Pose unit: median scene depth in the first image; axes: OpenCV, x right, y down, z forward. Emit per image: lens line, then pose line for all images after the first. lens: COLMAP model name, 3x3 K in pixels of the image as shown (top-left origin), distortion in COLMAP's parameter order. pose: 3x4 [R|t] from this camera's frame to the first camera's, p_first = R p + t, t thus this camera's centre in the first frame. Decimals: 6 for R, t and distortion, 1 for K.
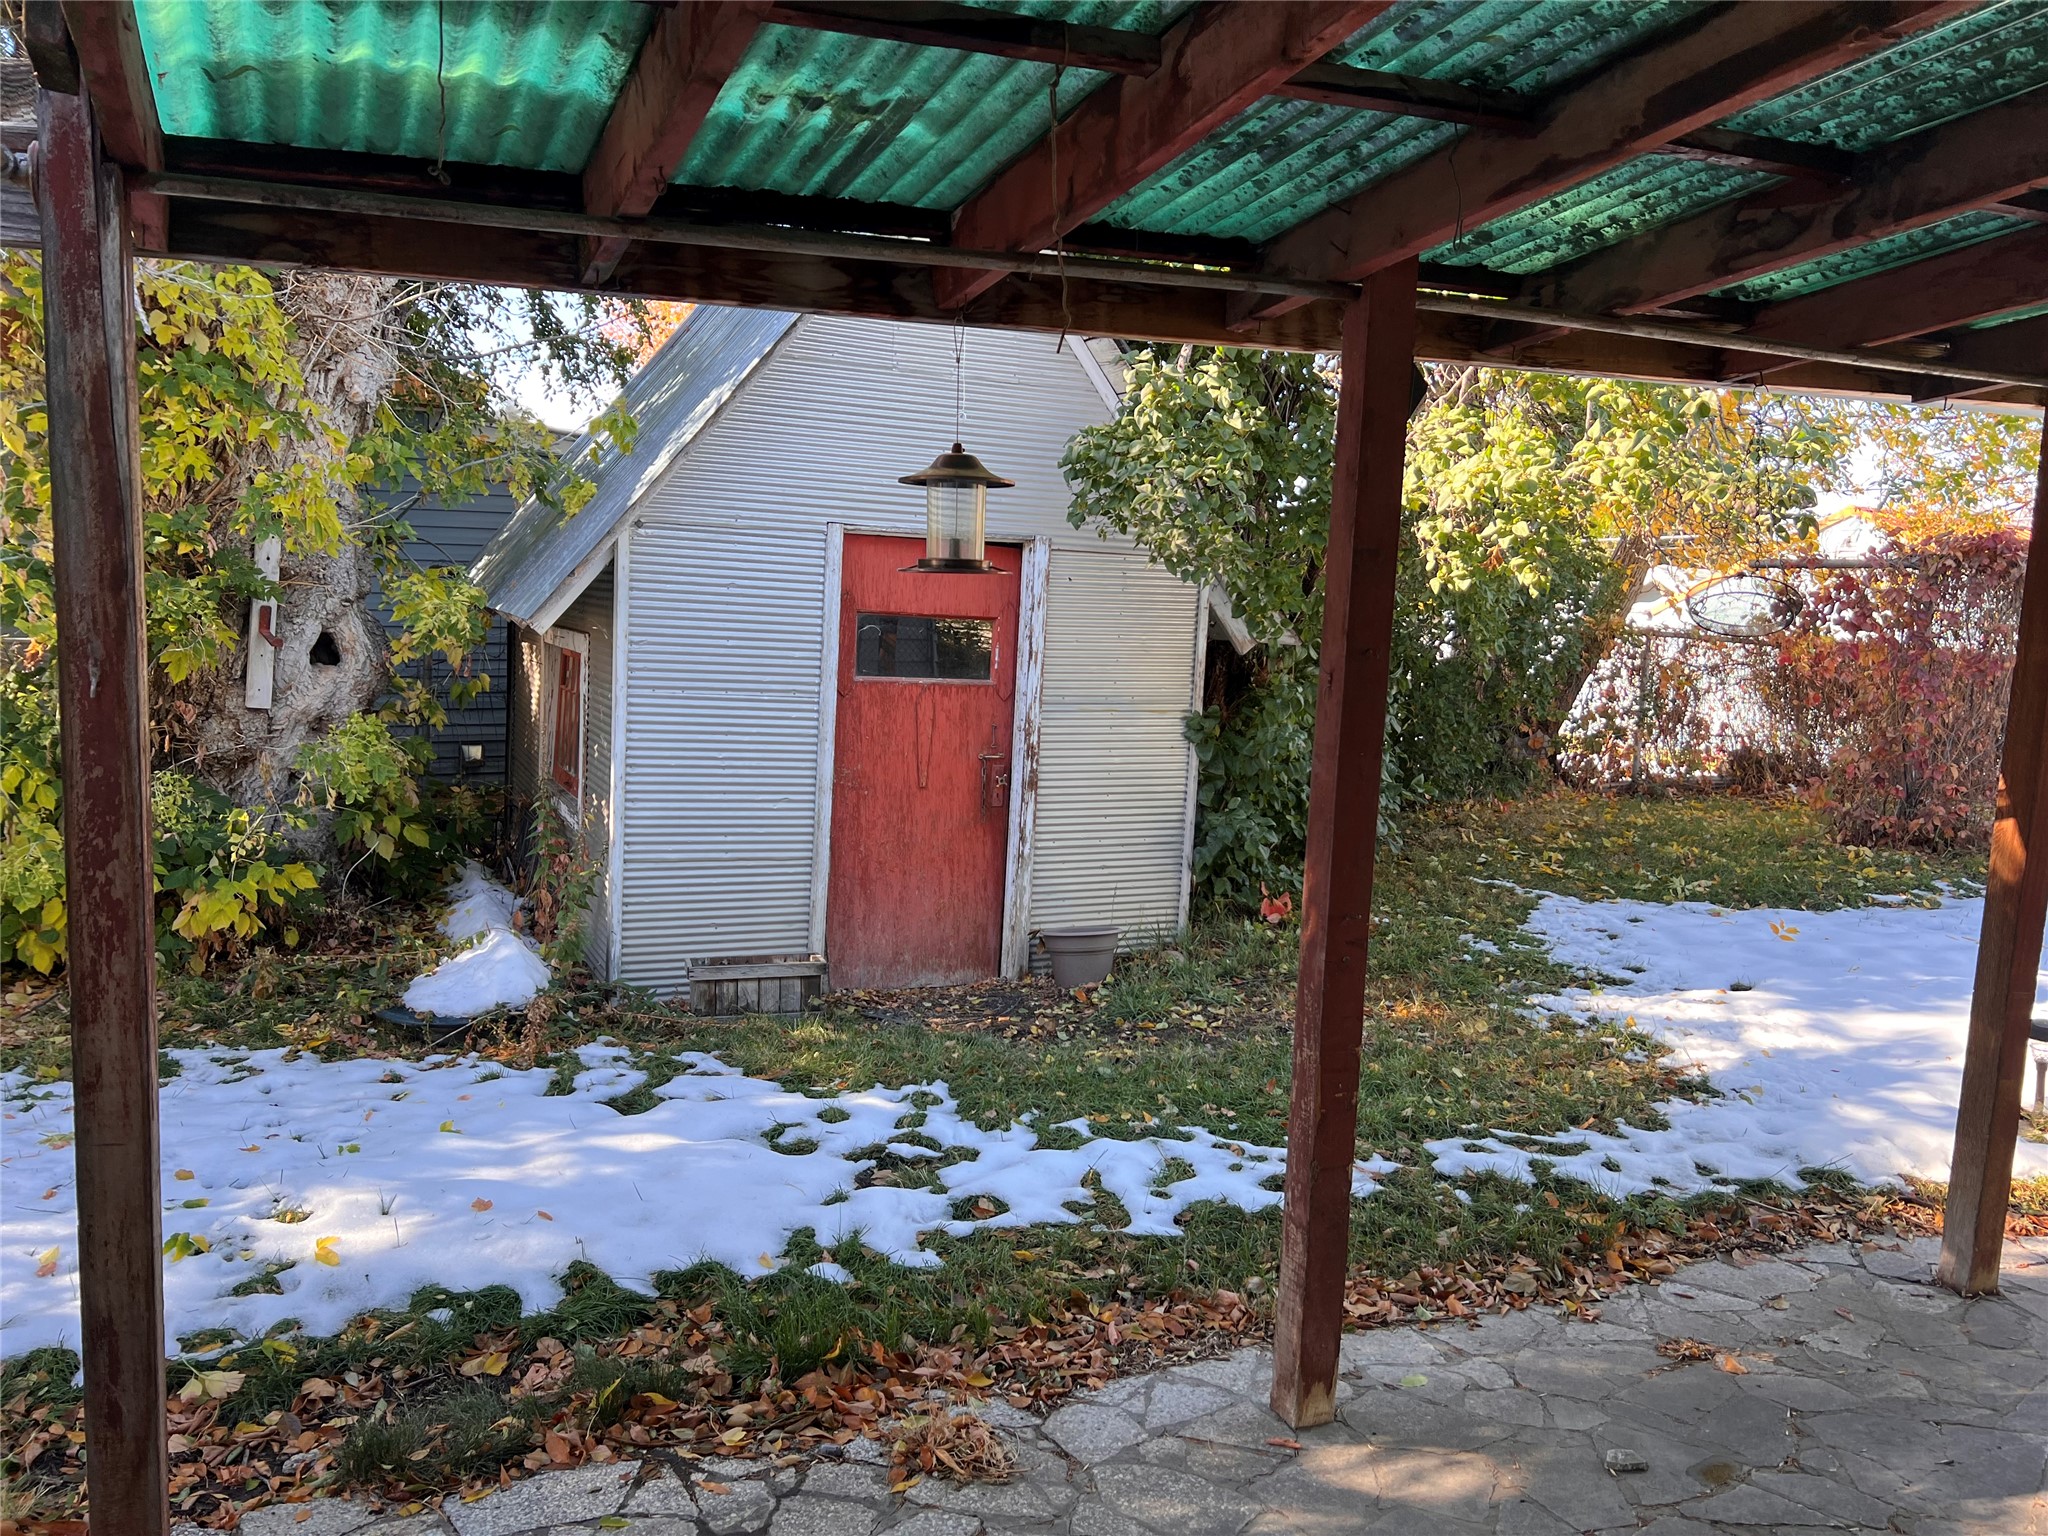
lens RADIAL K [[1548.2, 0, 1005.1], [0, 1548.2, 773.8], [0, 0, 1]] dist [0.071180, -0.065811]
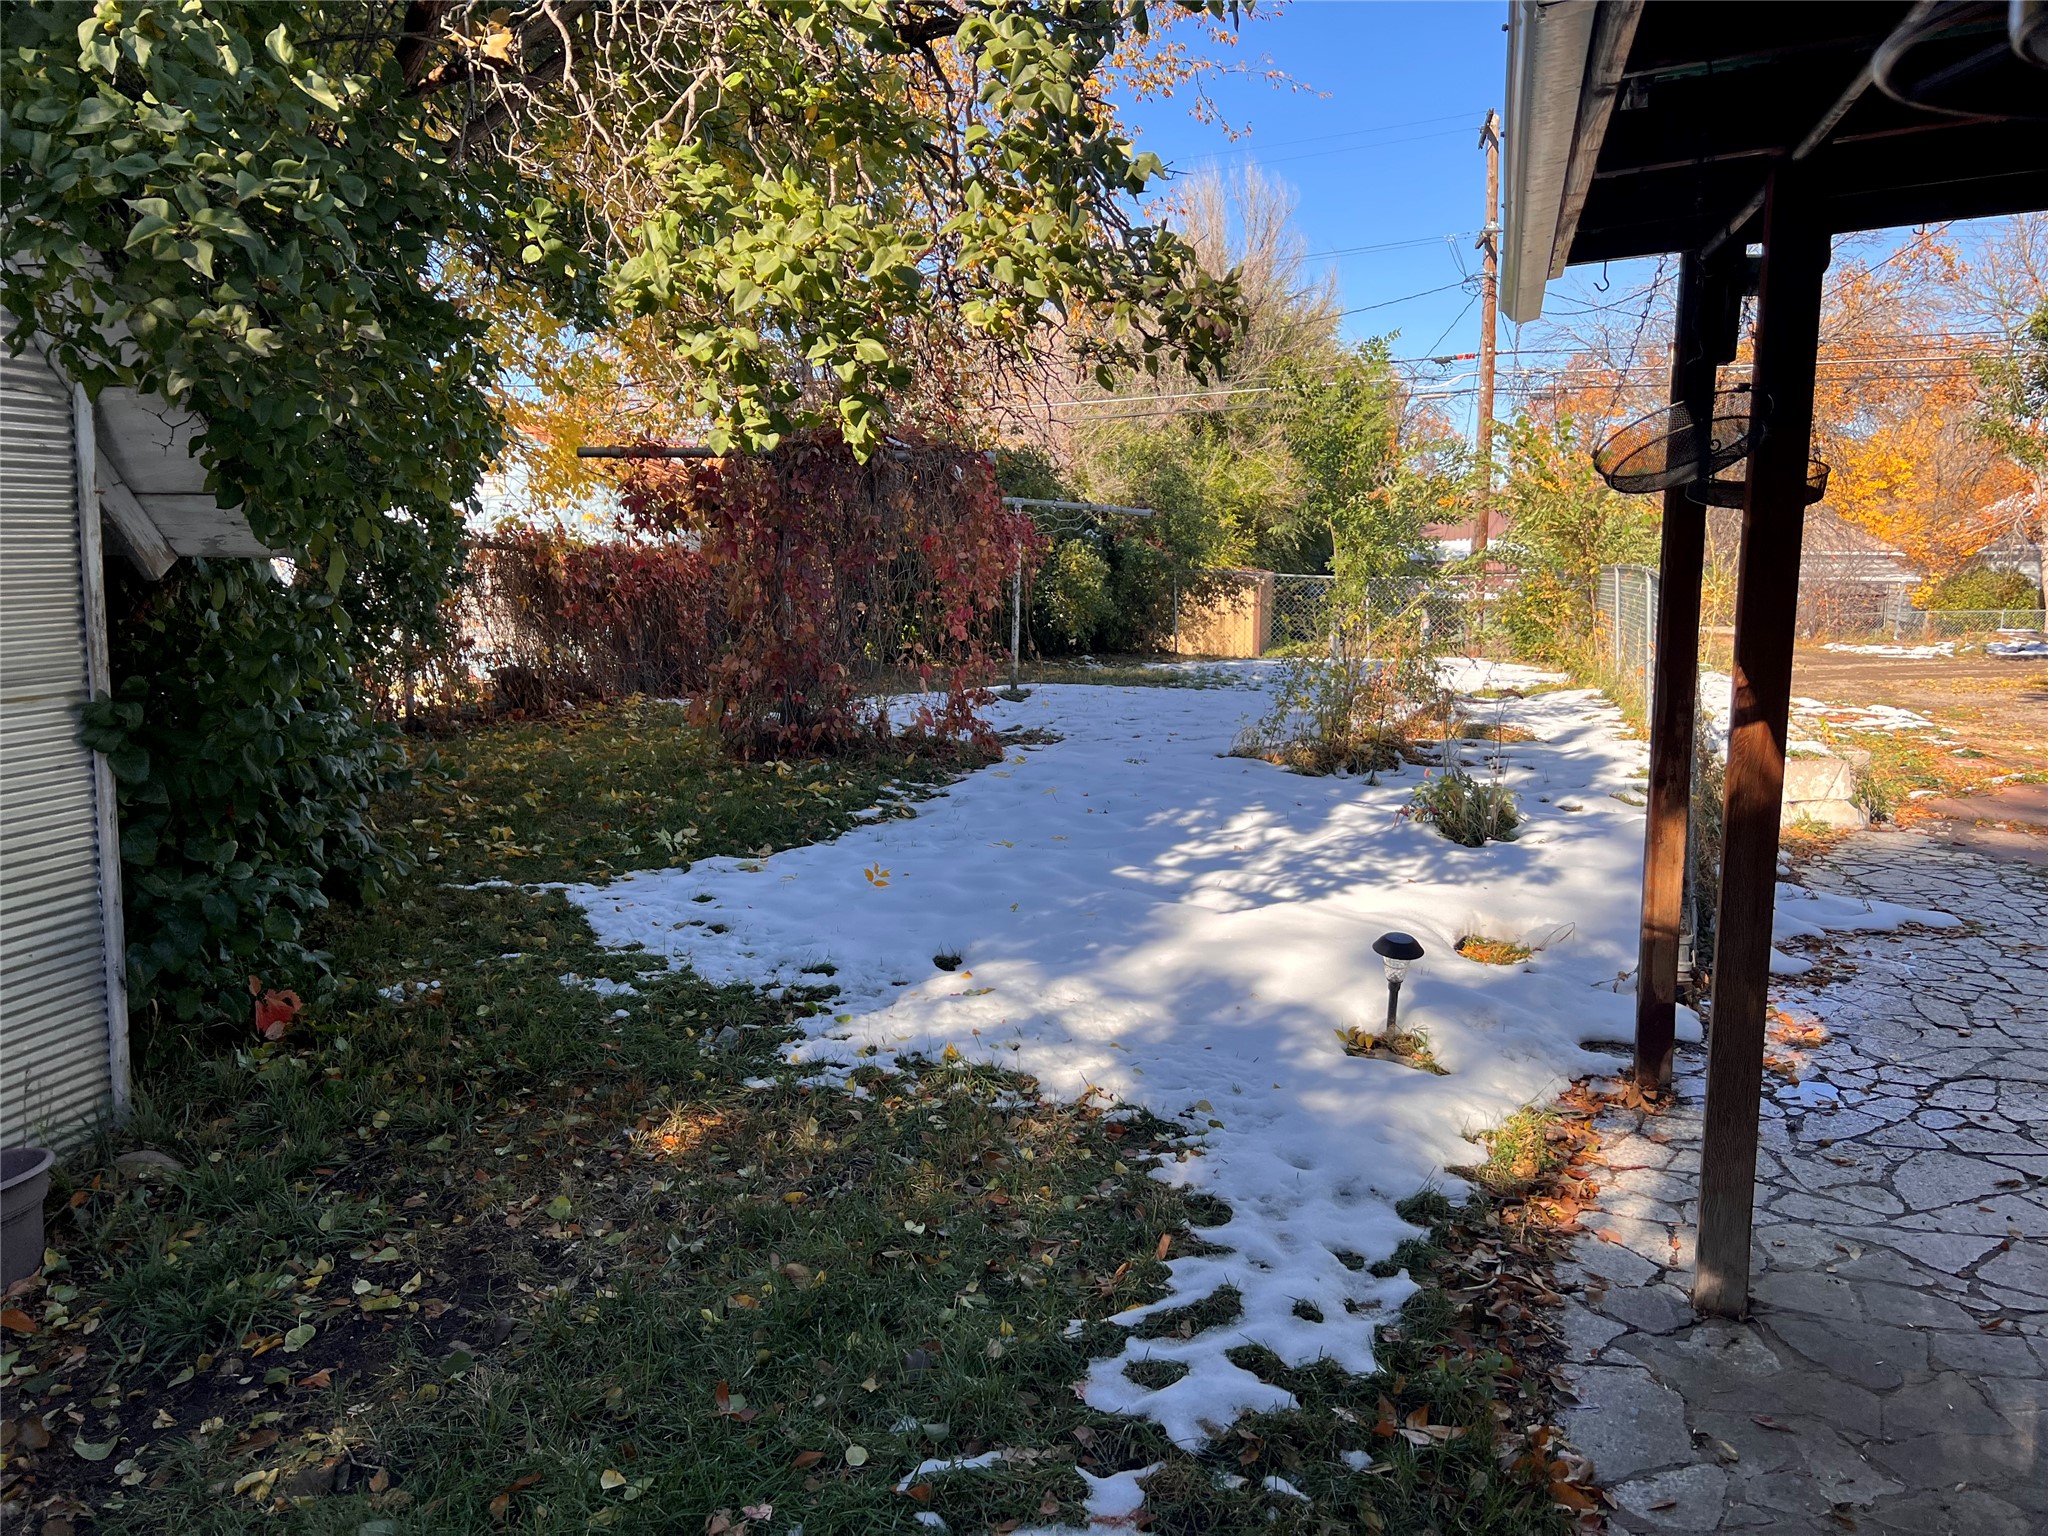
lens RADIAL K [[1534.3, 0, 1023.2], [0, 1534.3, 750.4], [0, 0, 1]] dist [0.060559, -0.070495]
pose [[0.600157, -0.136585, 0.788134, -0.135868], [0.103926, 0.990276, 0.092478, -0.047195], [-0.793102, 0.026406, 0.608516, 0.556953]]
